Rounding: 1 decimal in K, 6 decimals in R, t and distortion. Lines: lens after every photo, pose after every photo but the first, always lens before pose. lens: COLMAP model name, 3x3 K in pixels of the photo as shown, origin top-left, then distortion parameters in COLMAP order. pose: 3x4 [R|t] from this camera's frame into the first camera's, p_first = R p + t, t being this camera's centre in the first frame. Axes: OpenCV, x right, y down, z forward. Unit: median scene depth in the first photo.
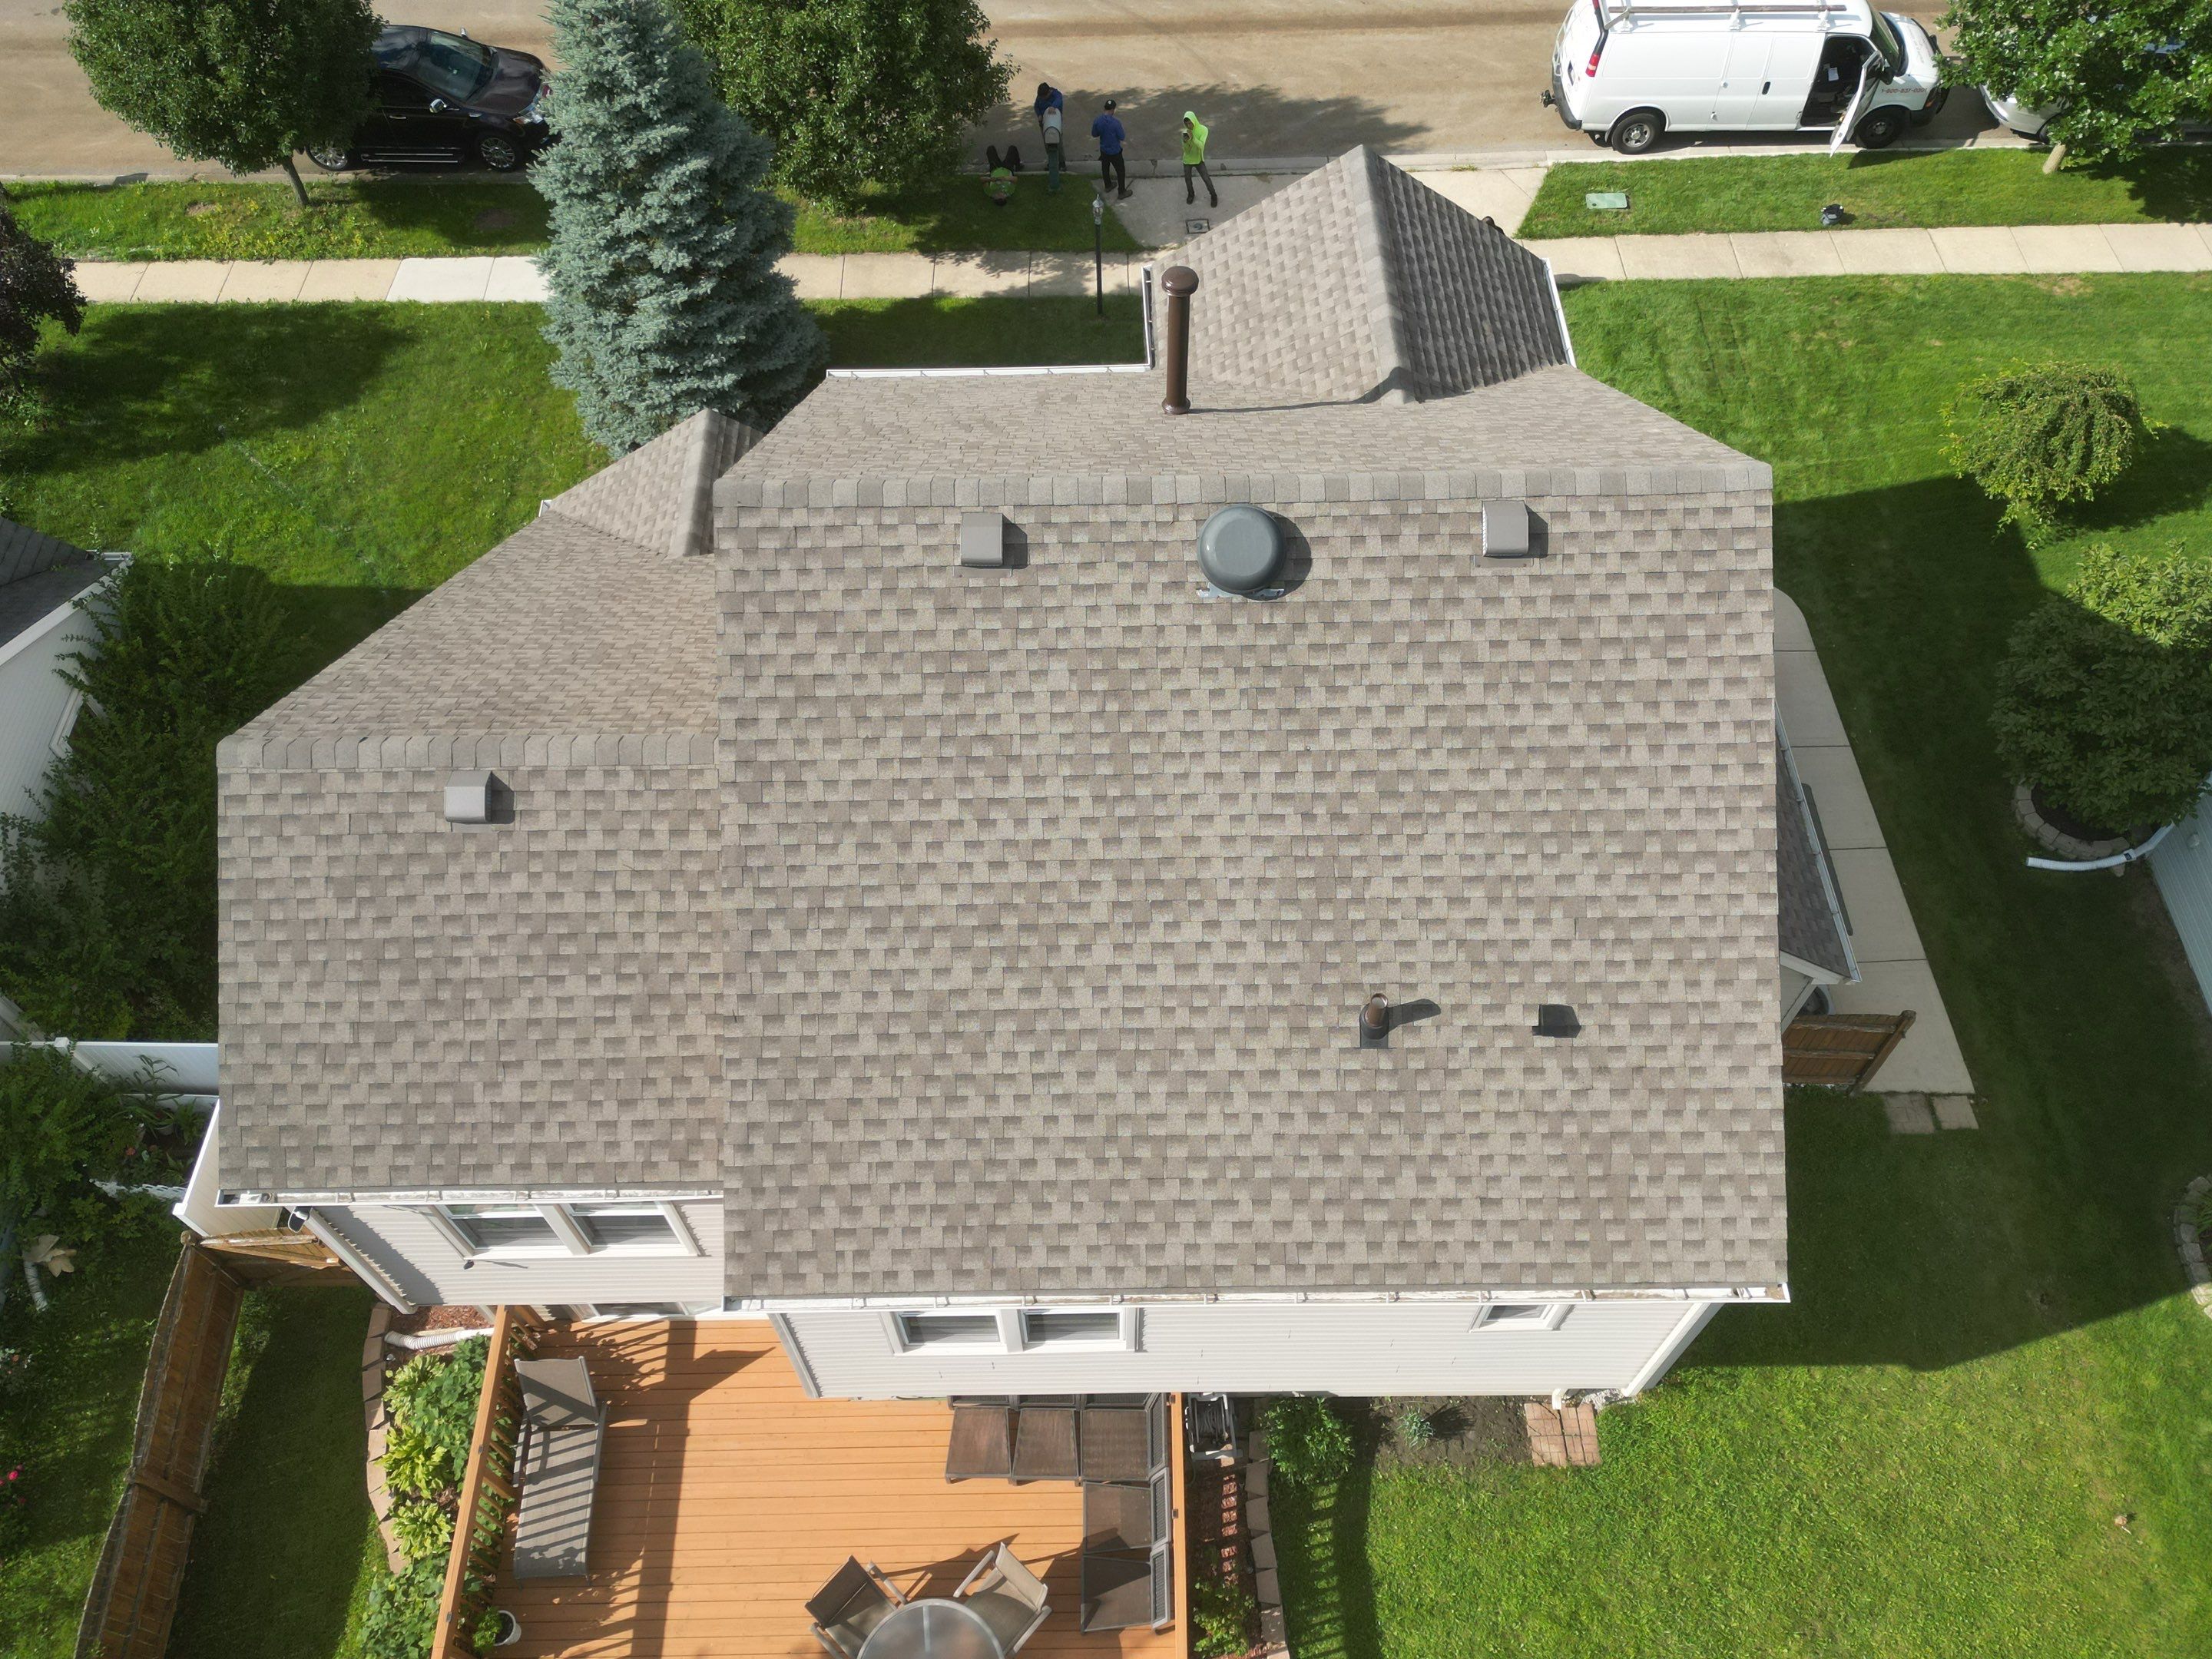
lens RADIAL K [[1698.3, 0, 1103.8], [0, 1698.3, 829.2], [0, 0, 1]] dist [0.079448, -0.076903]
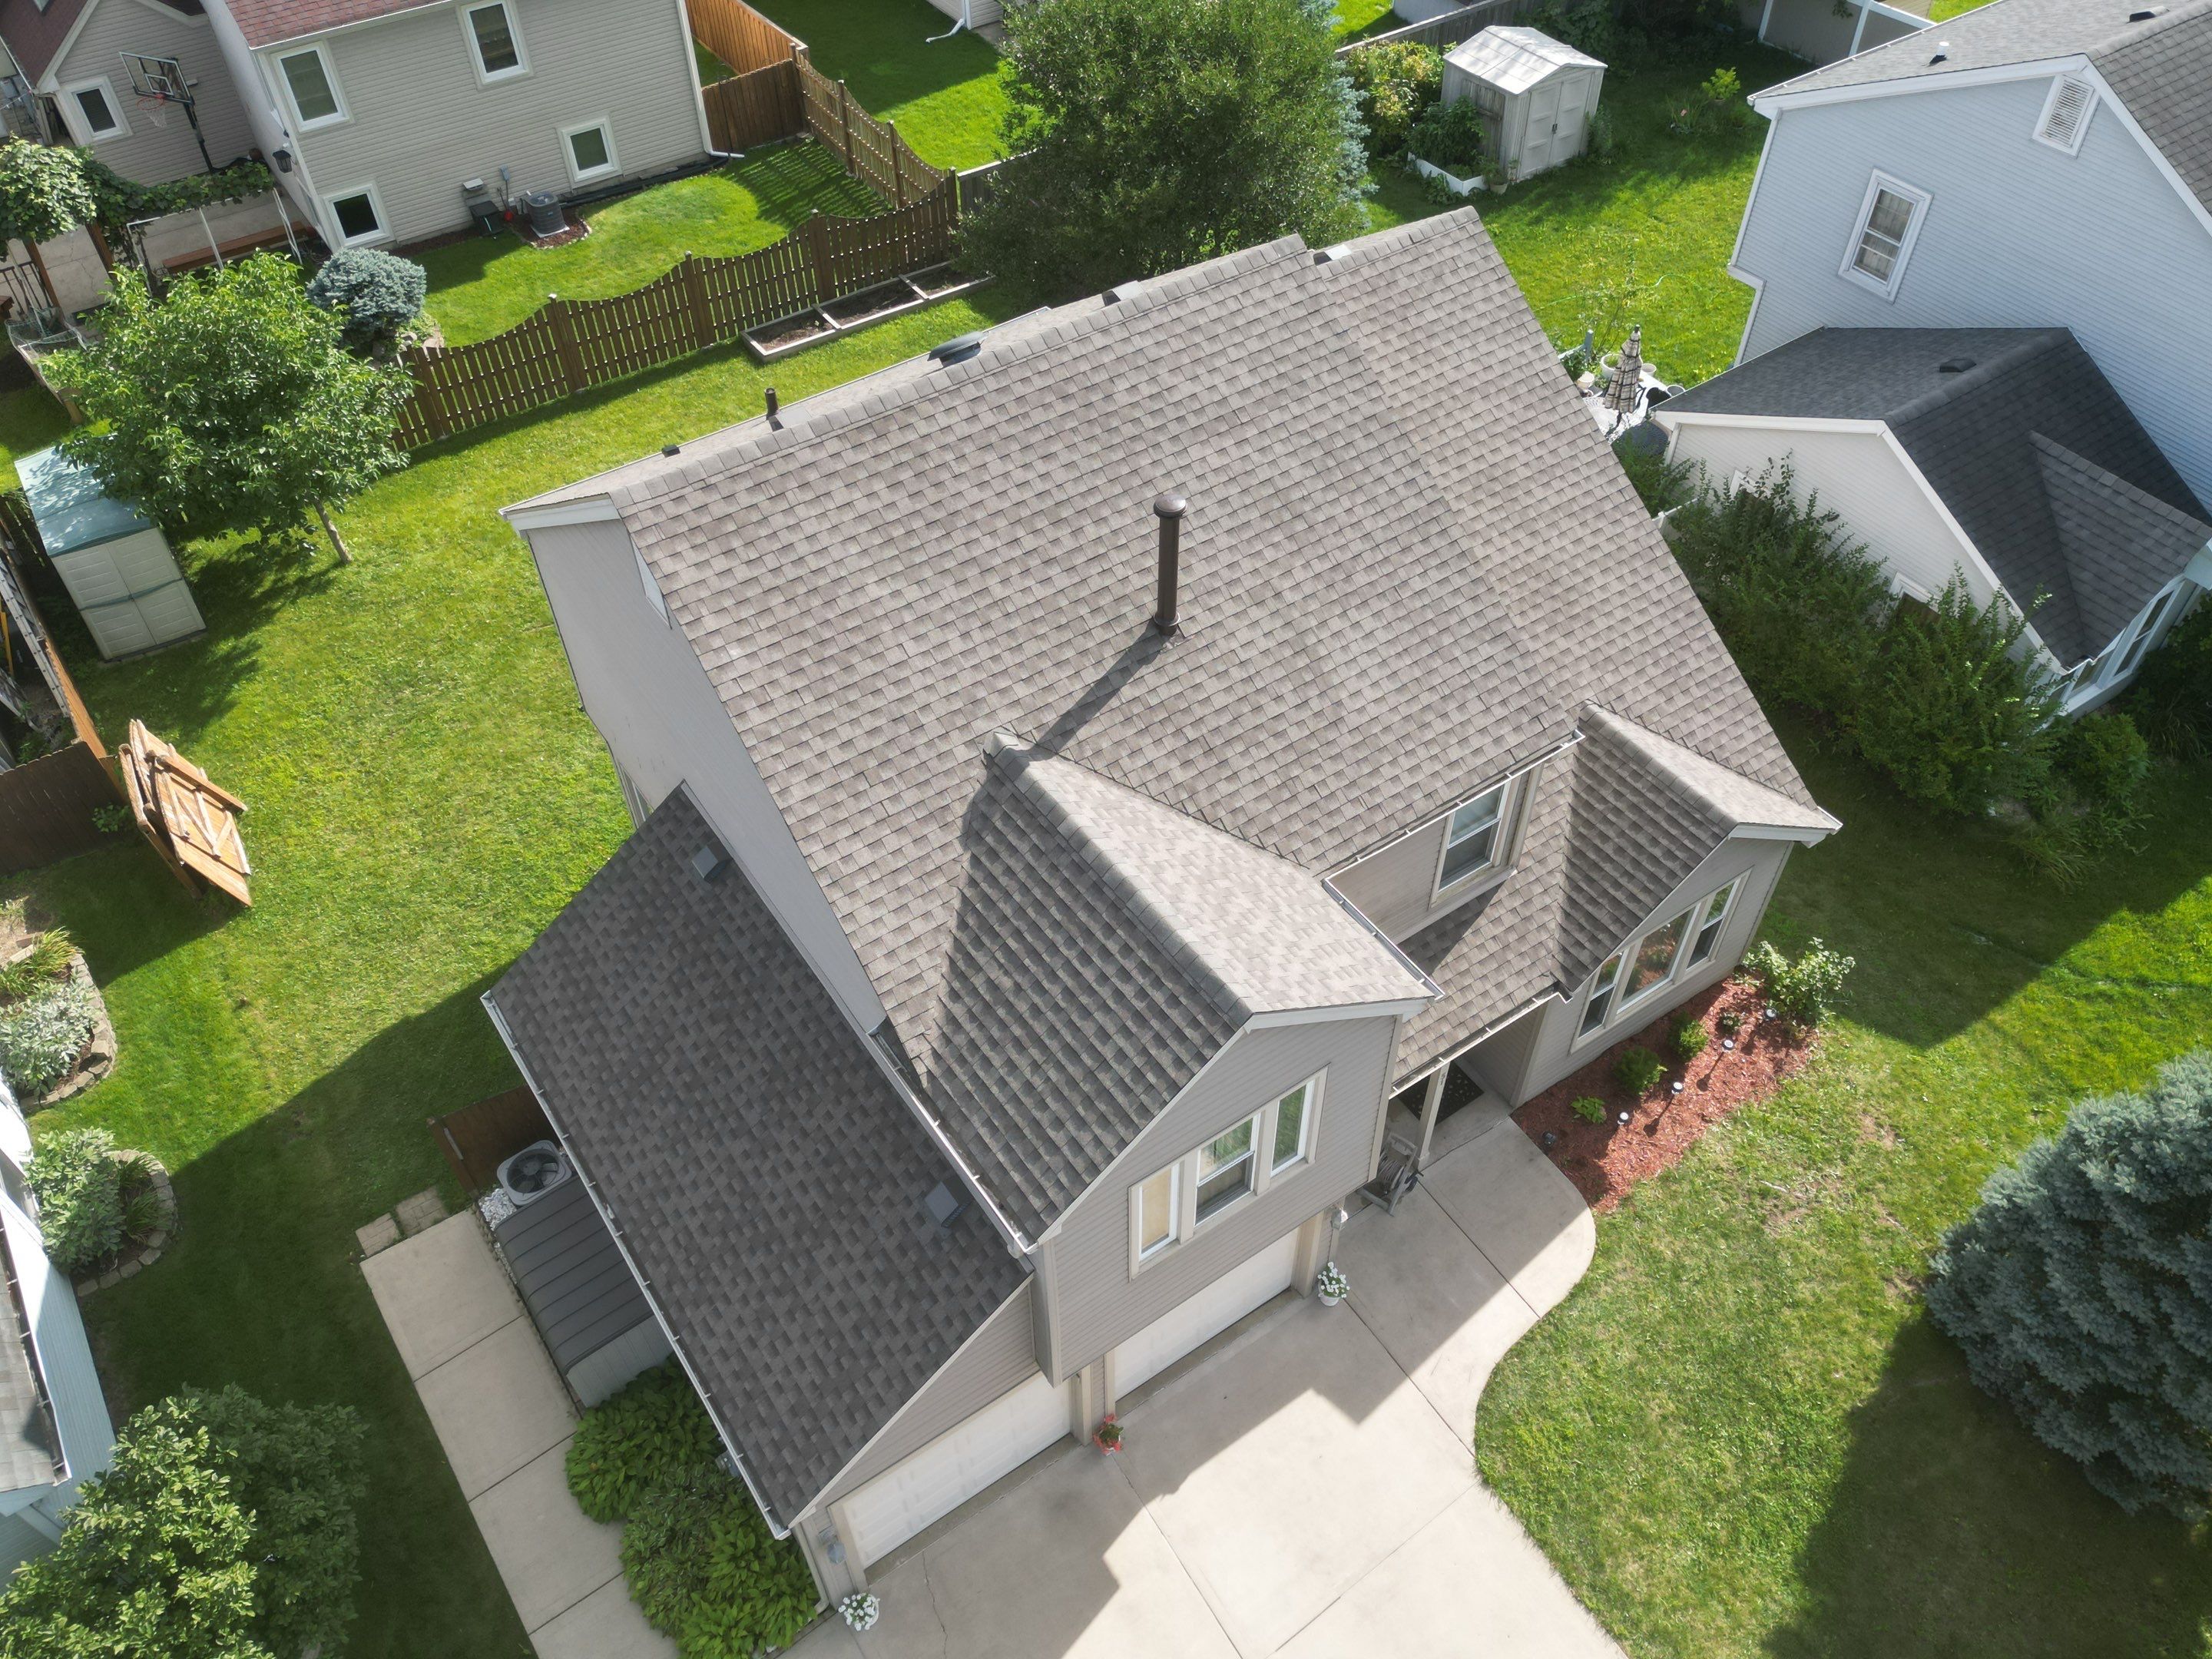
lens RADIAL K [[1698.3, 0, 1102.3], [0, 1698.3, 832.5], [0, 0, 1]] dist [0.079448, -0.076903]
pose [[-0.833233, 0.422082, -0.357169, 0.592121], [-0.447544, -0.135506, 0.883936, -1.373701], [0.324694, 0.896373, 0.301808, 0.906533]]
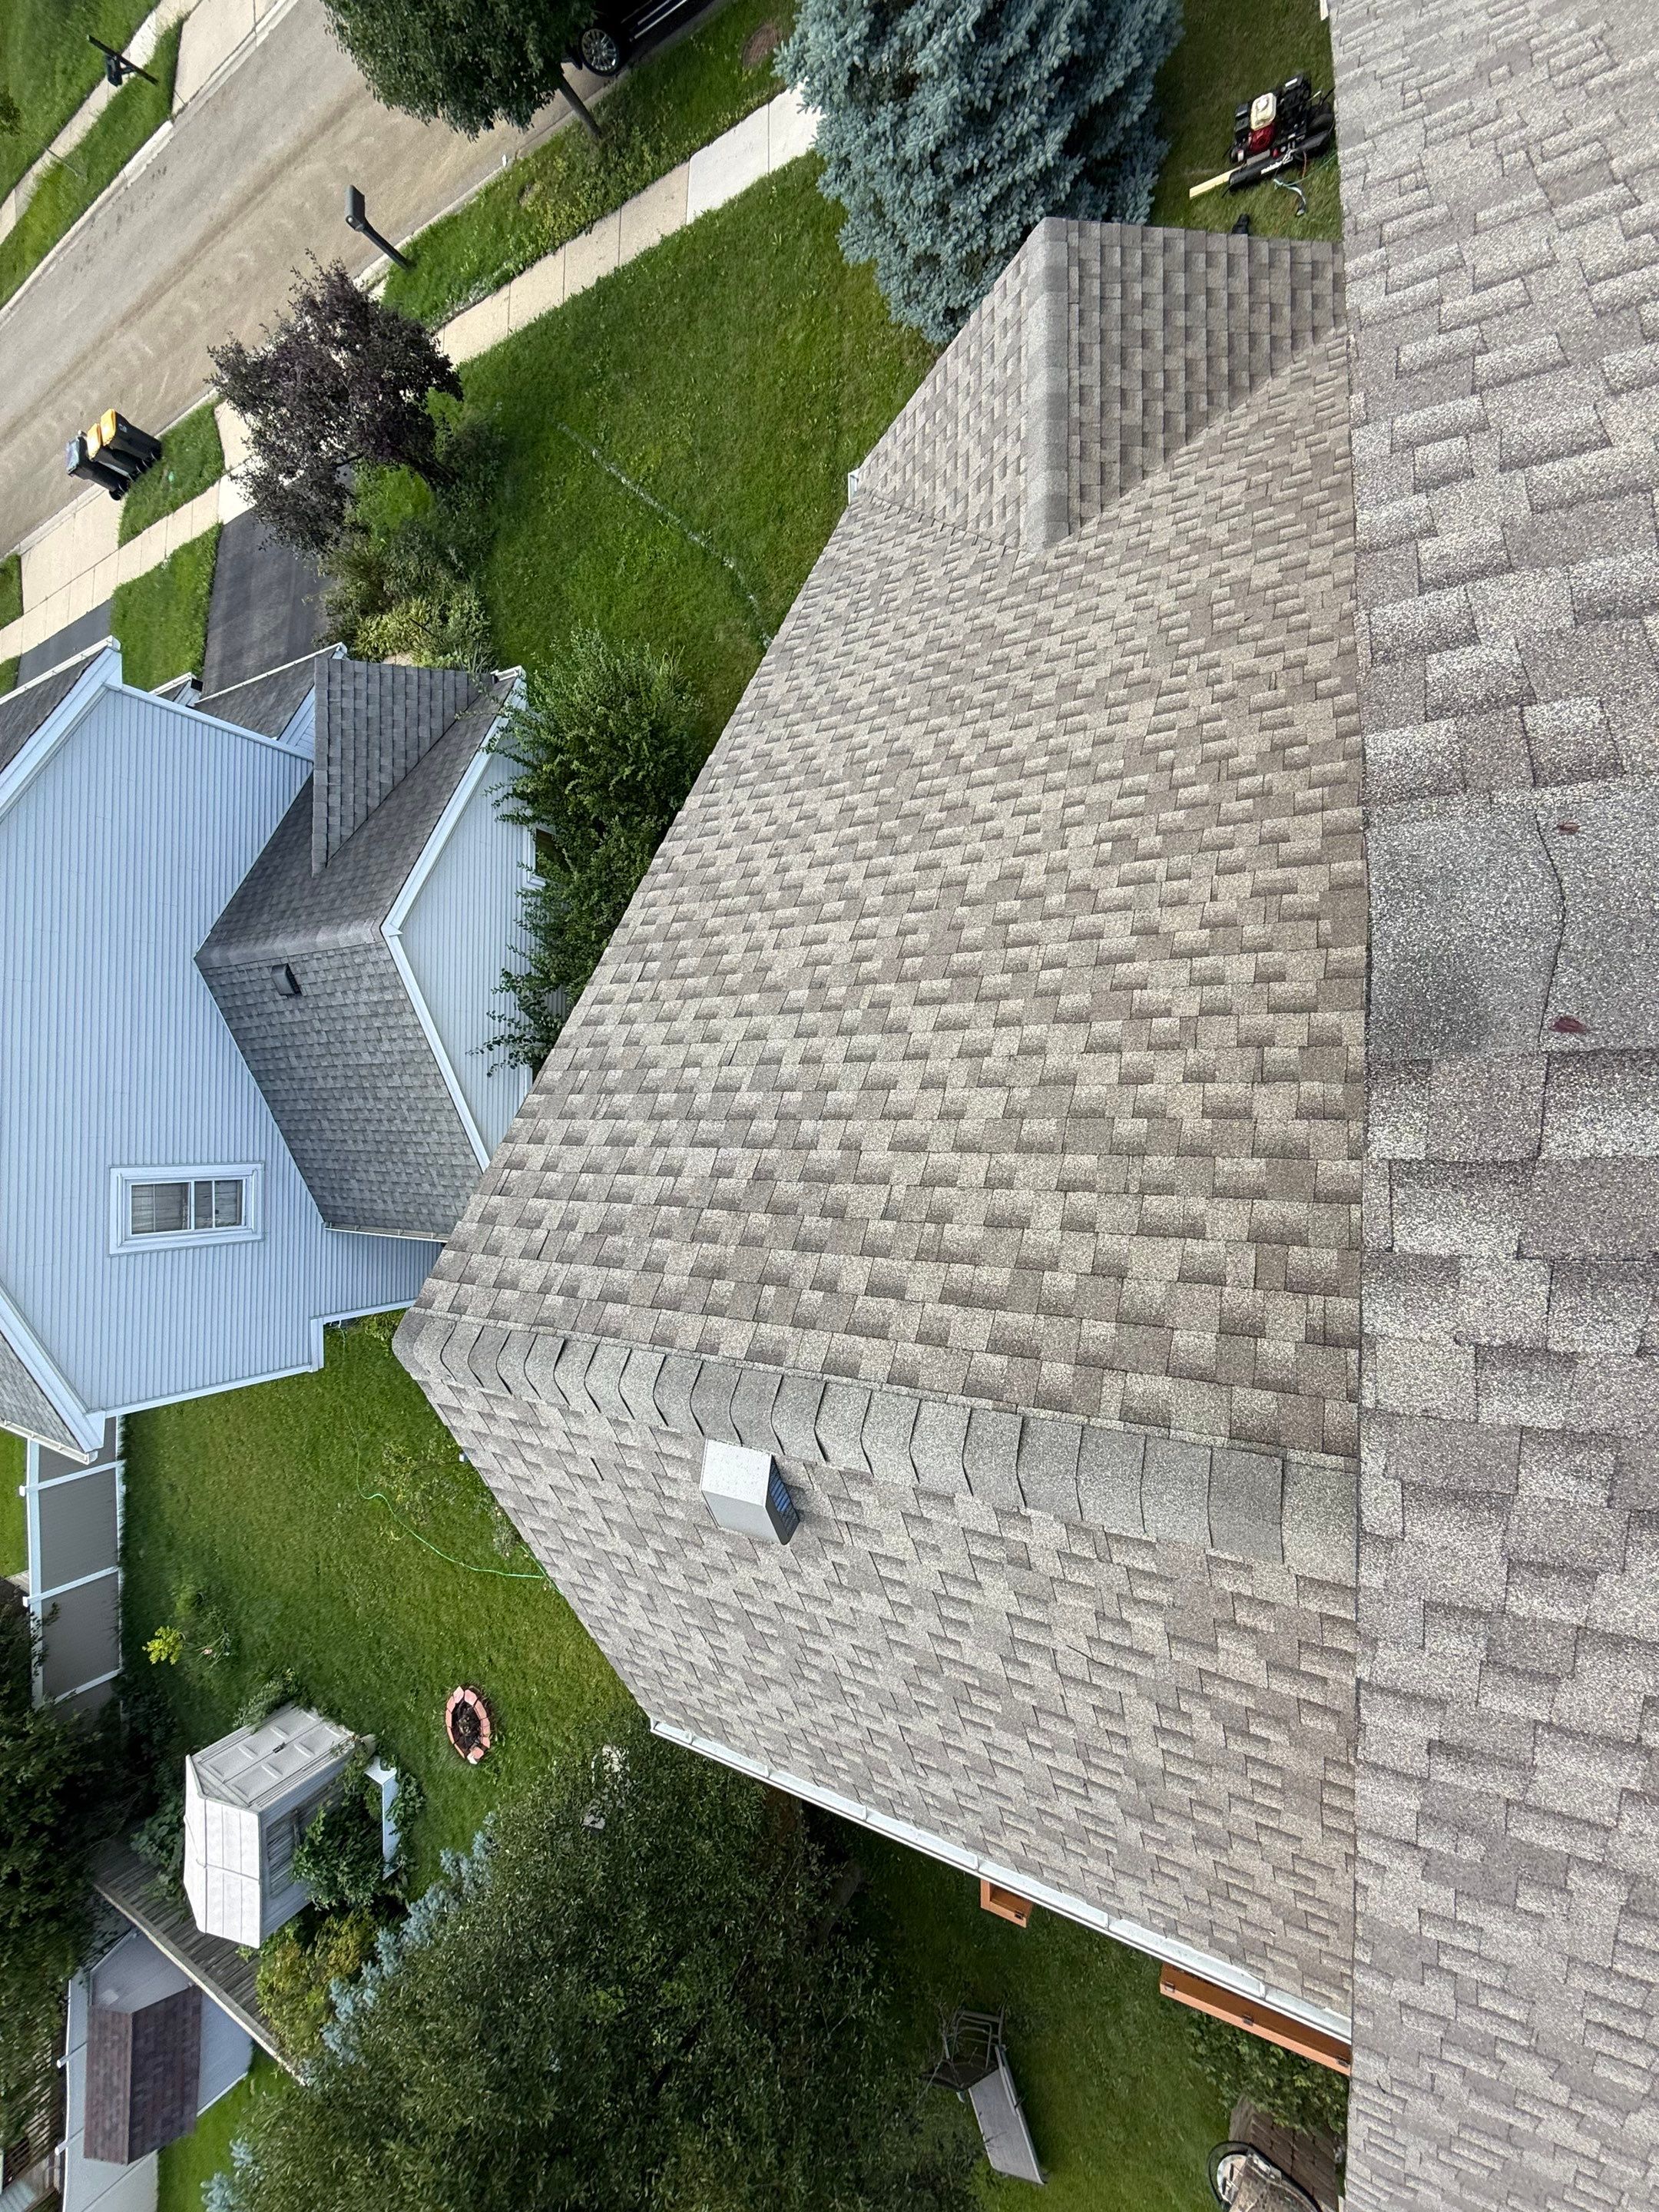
lens RADIAL K [[880.4, 0, 830.7], [0, 880.4, 1112.5], [0, 0, 1]] dist [0.000201, -0.000267]
pose [[0.875857, 0.007137, -0.482518, -0.218554], [0.257623, 0.838568, 0.480036, -0.225214], [0.408050, -0.544751, 0.732627, 0.858286]]
